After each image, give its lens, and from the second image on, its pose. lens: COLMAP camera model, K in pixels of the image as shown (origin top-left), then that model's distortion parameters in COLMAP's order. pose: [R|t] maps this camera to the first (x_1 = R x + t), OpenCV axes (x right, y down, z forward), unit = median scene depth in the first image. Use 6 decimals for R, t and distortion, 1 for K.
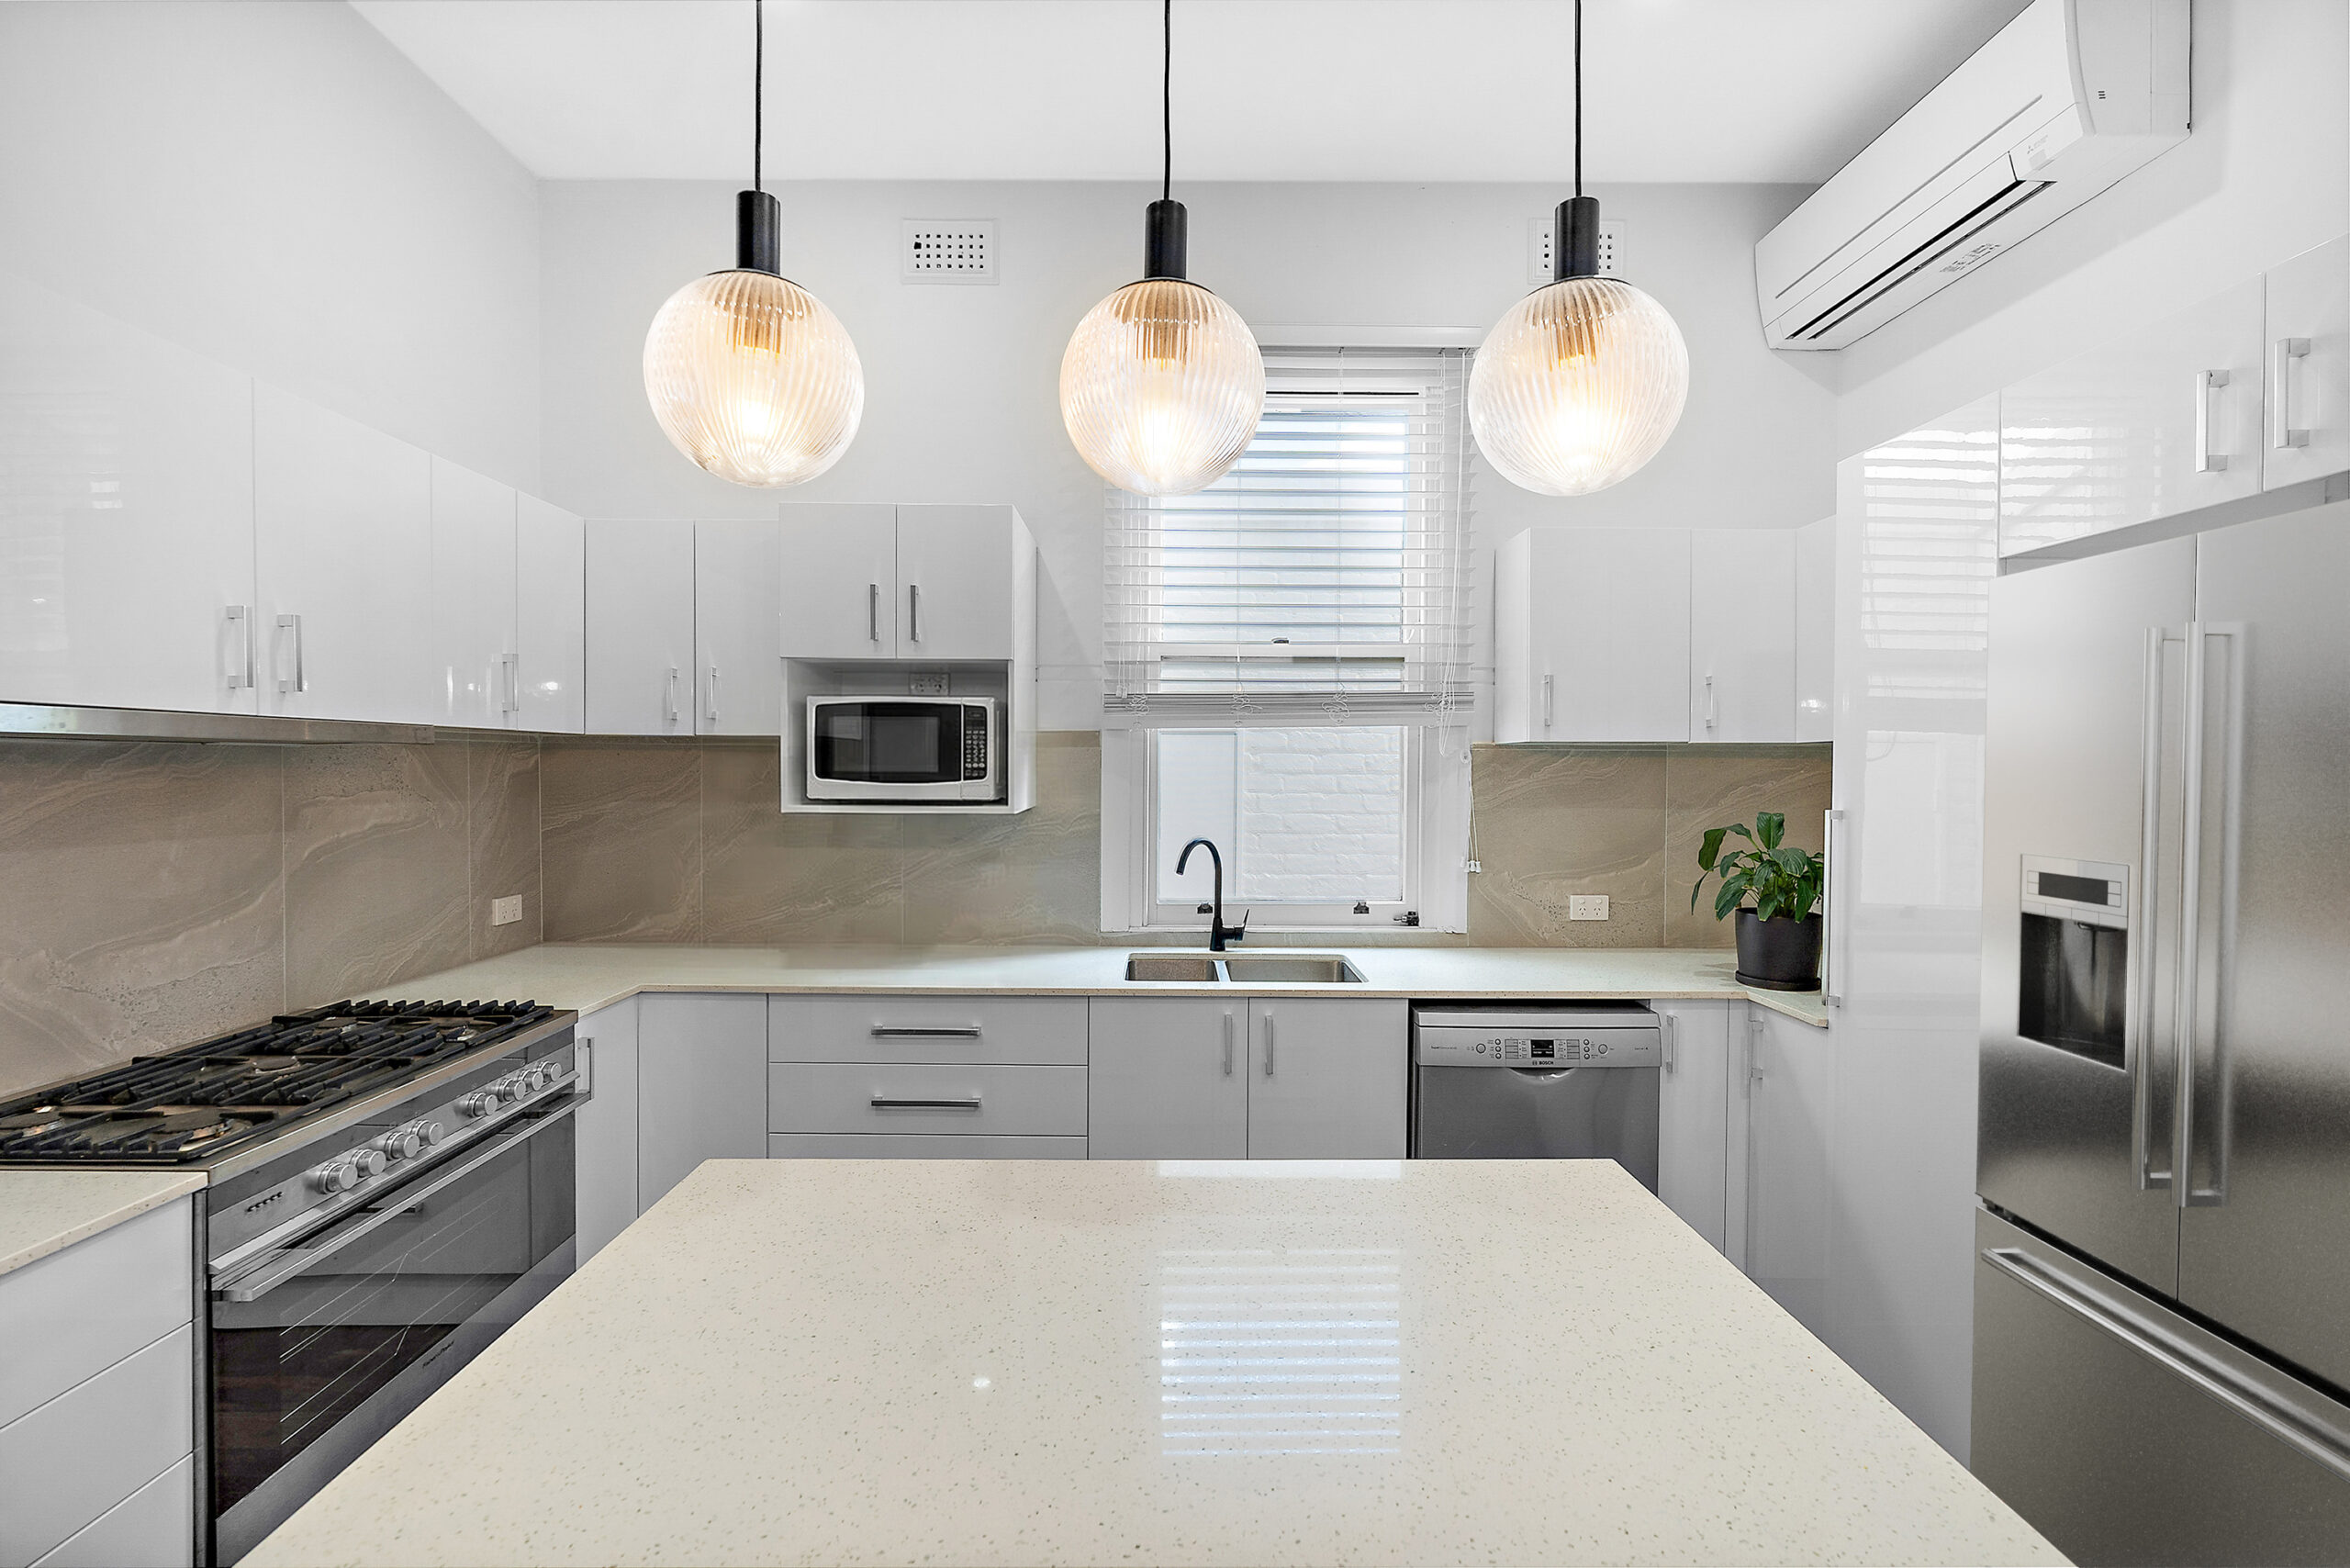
lens RADIAL K [[1062.5, 0, 1169.8], [0, 1062.5, 783.3], [0, 0, 1]] dist [-0.009651, 0.003314]
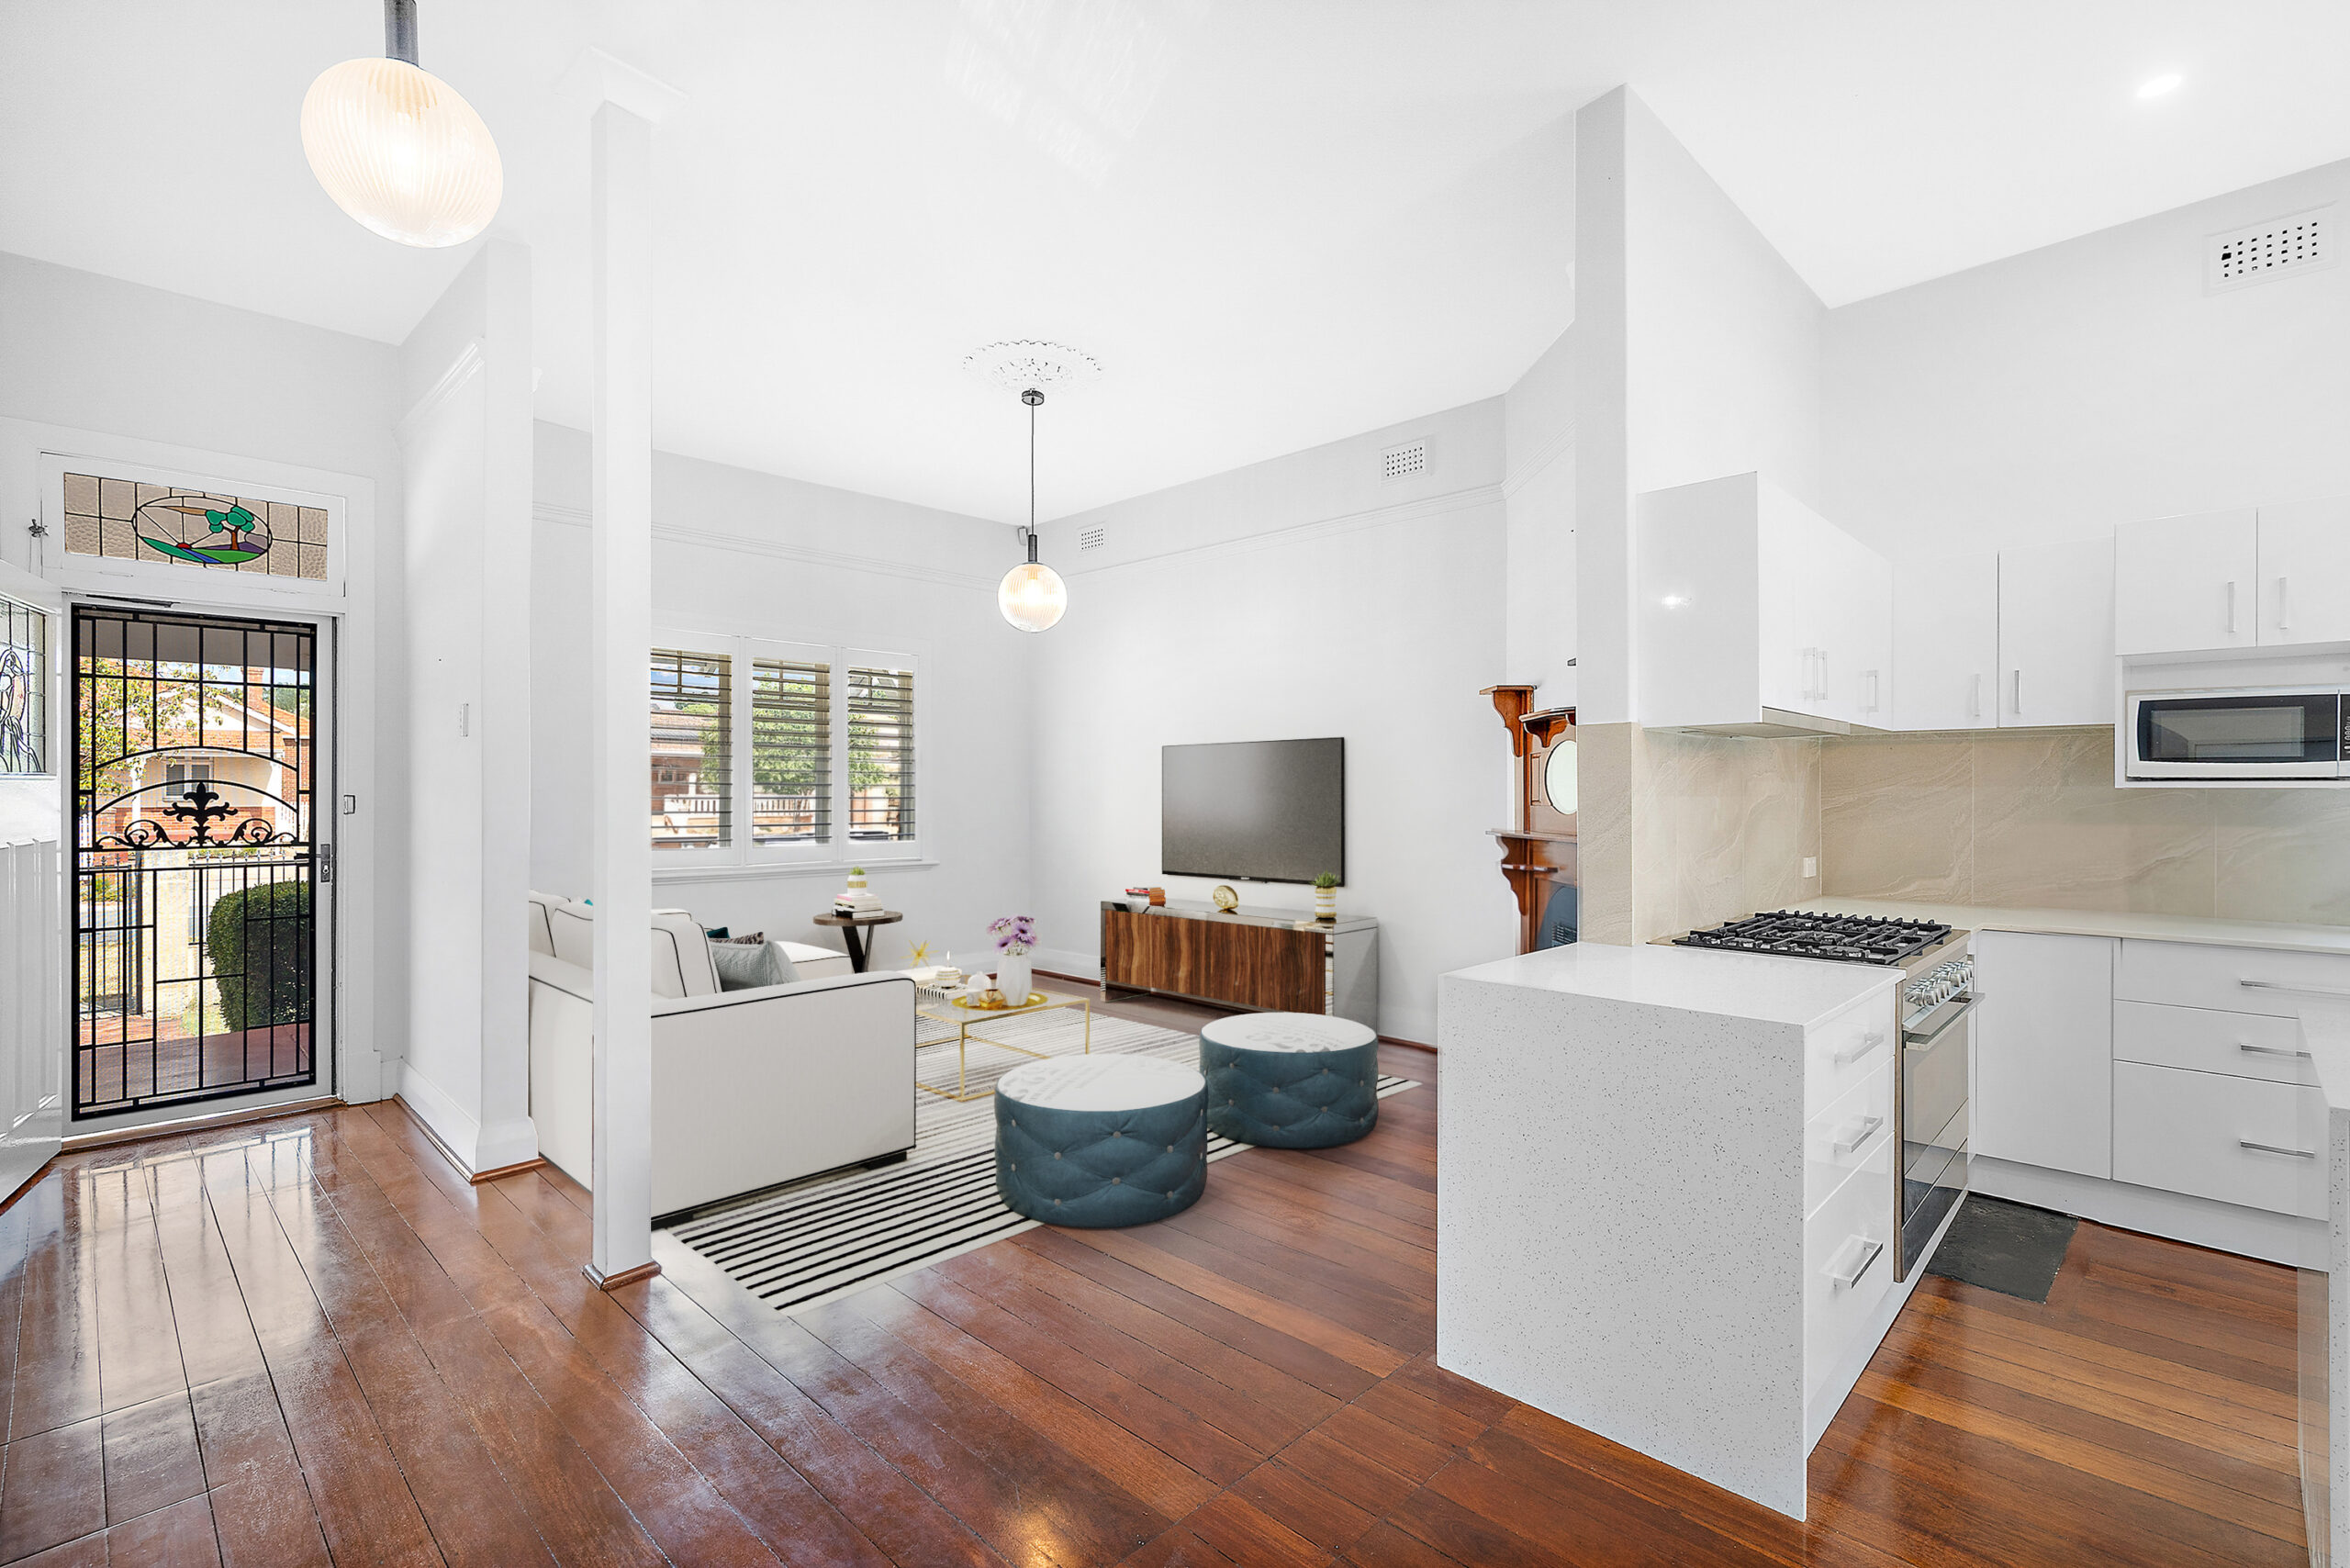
lens RADIAL K [[1062.5, 0, 1165.1], [0, 1062.5, 796.7], [0, 0, 1]] dist [-0.009651, 0.003314]
pose [[0.707183, -0.002170, -0.707028, -0.281499], [-0.006562, 0.999932, -0.009632, 0.054160], [0.707000, 0.011451, 0.707120, -0.556342]]
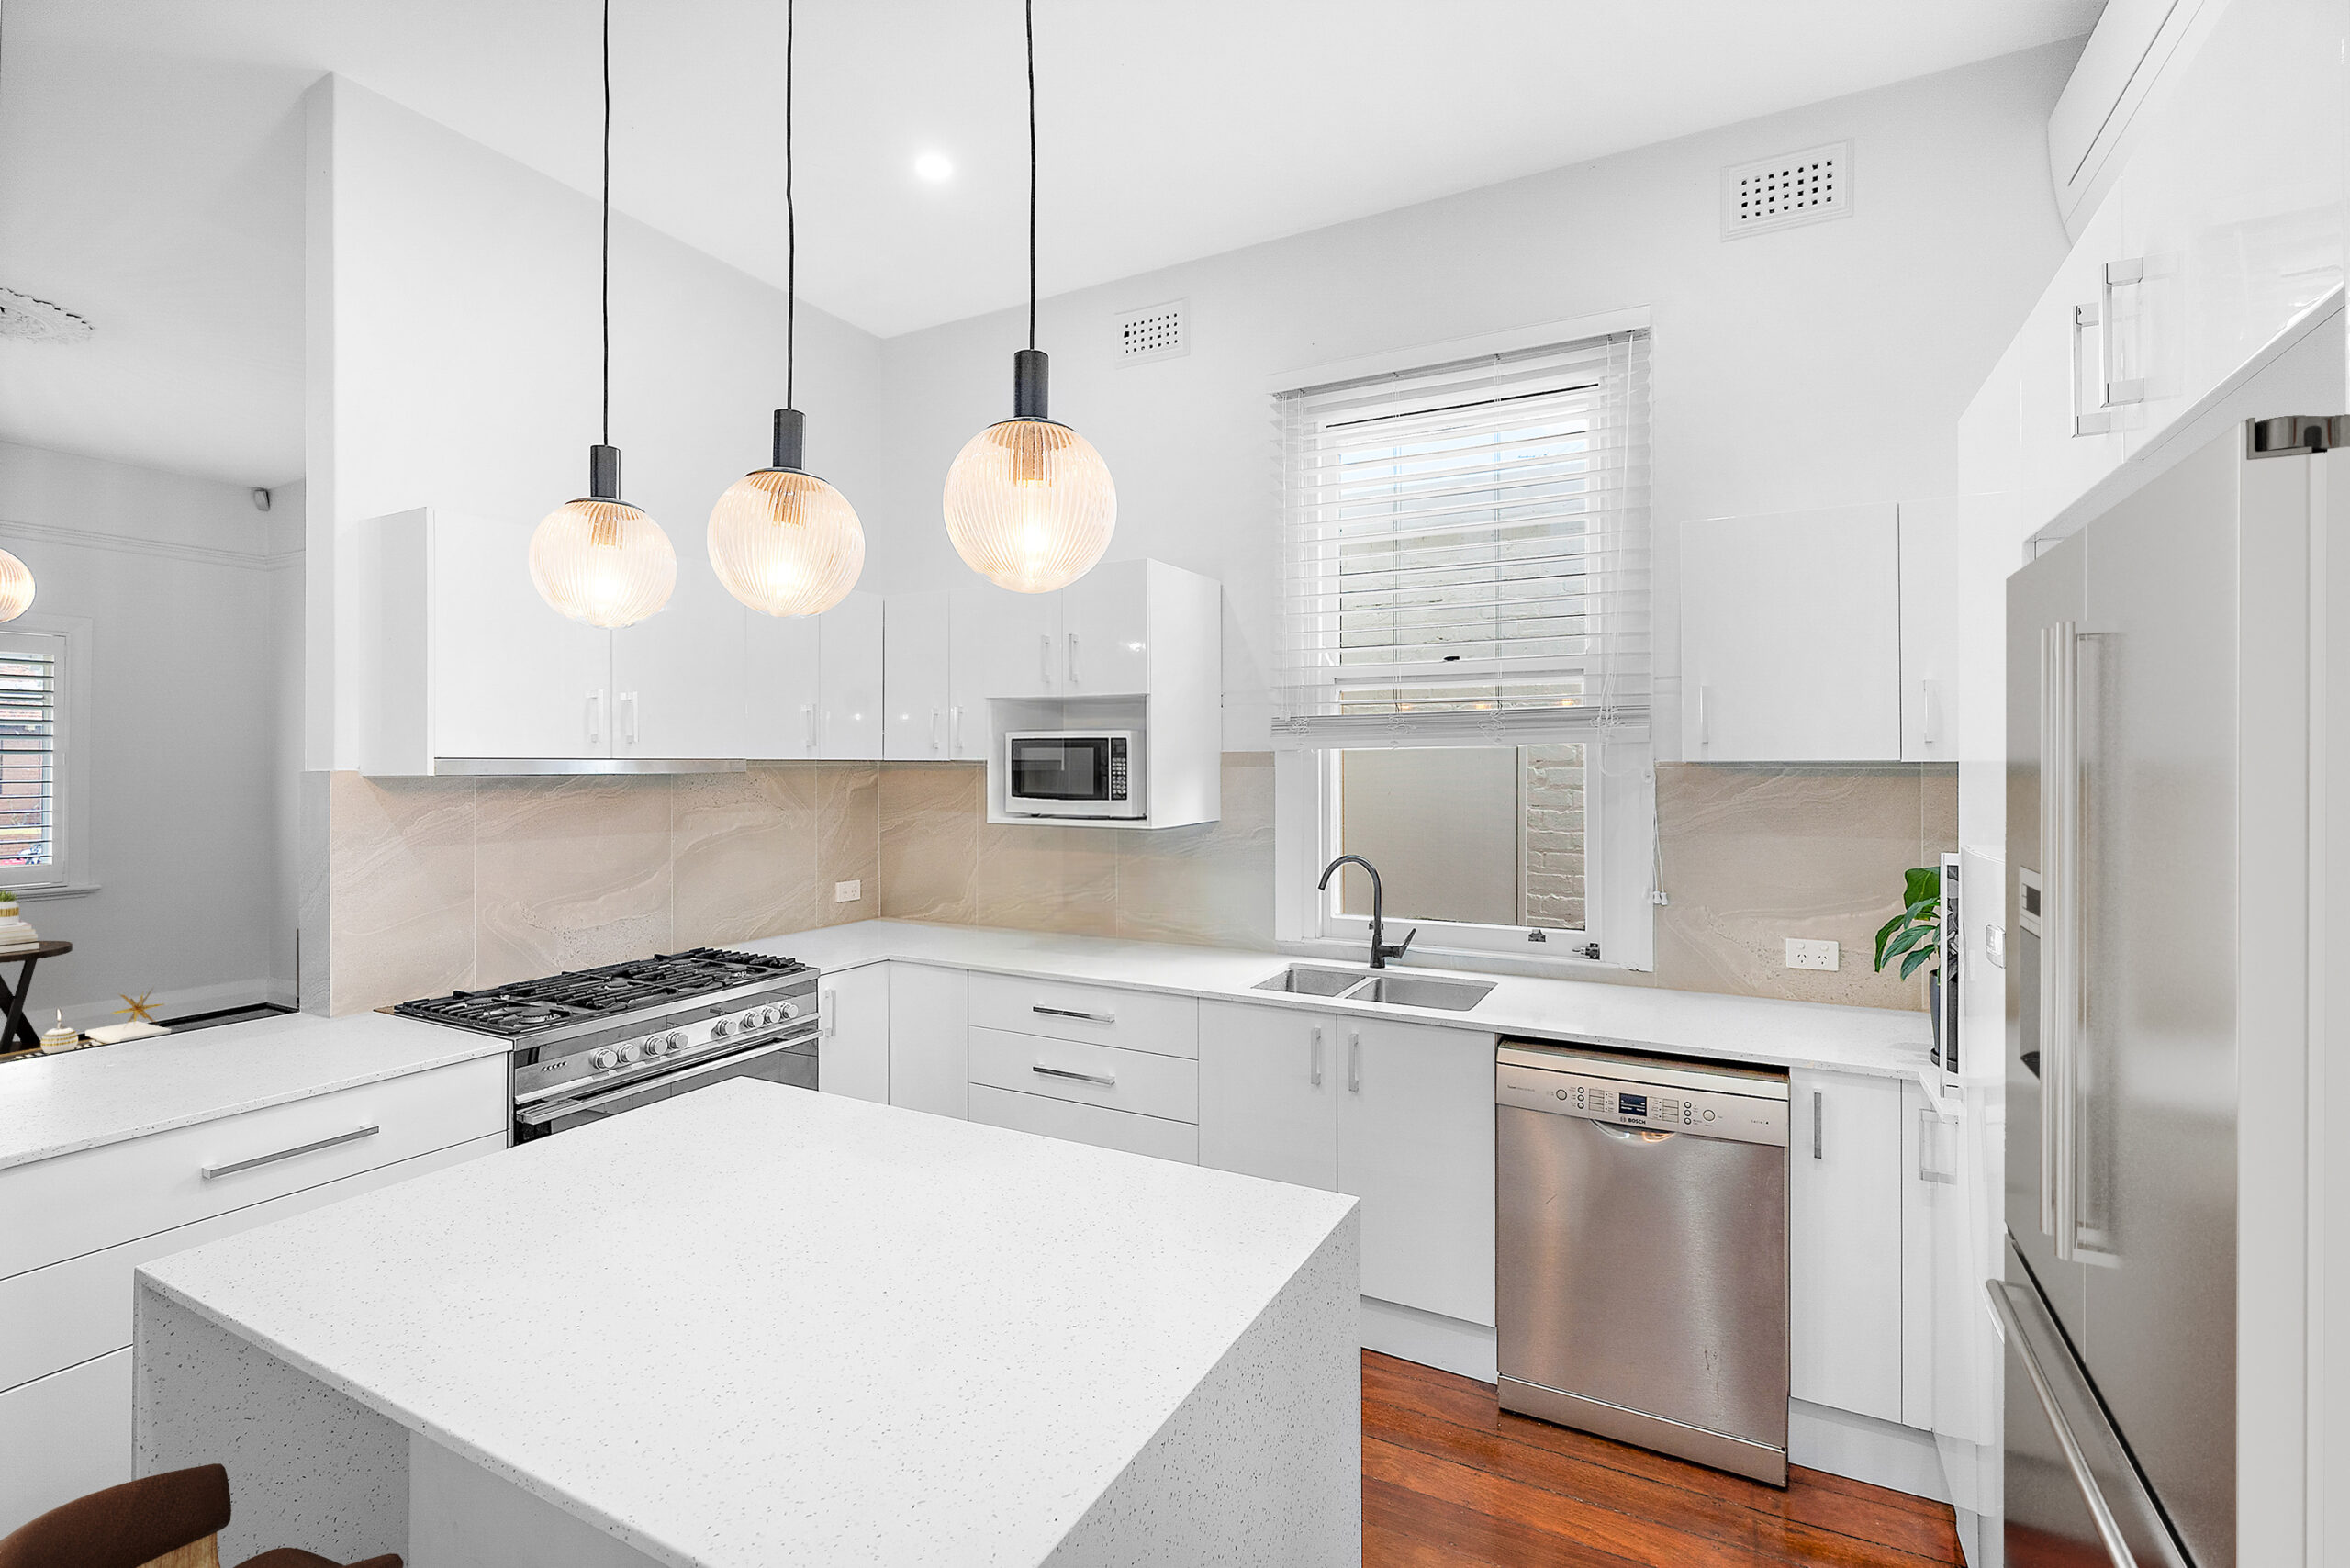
lens RADIAL K [[1062.5, 0, 1175.0], [0, 1062.5, 768.5], [0, 0, 1]] dist [-0.009651, 0.003314]
pose [[0.878943, -0.002026, -0.476922, 0.416237], [-0.003533, 0.999936, -0.010758, -0.024361], [0.476913, 0.011140, 0.878880, 0.014422]]
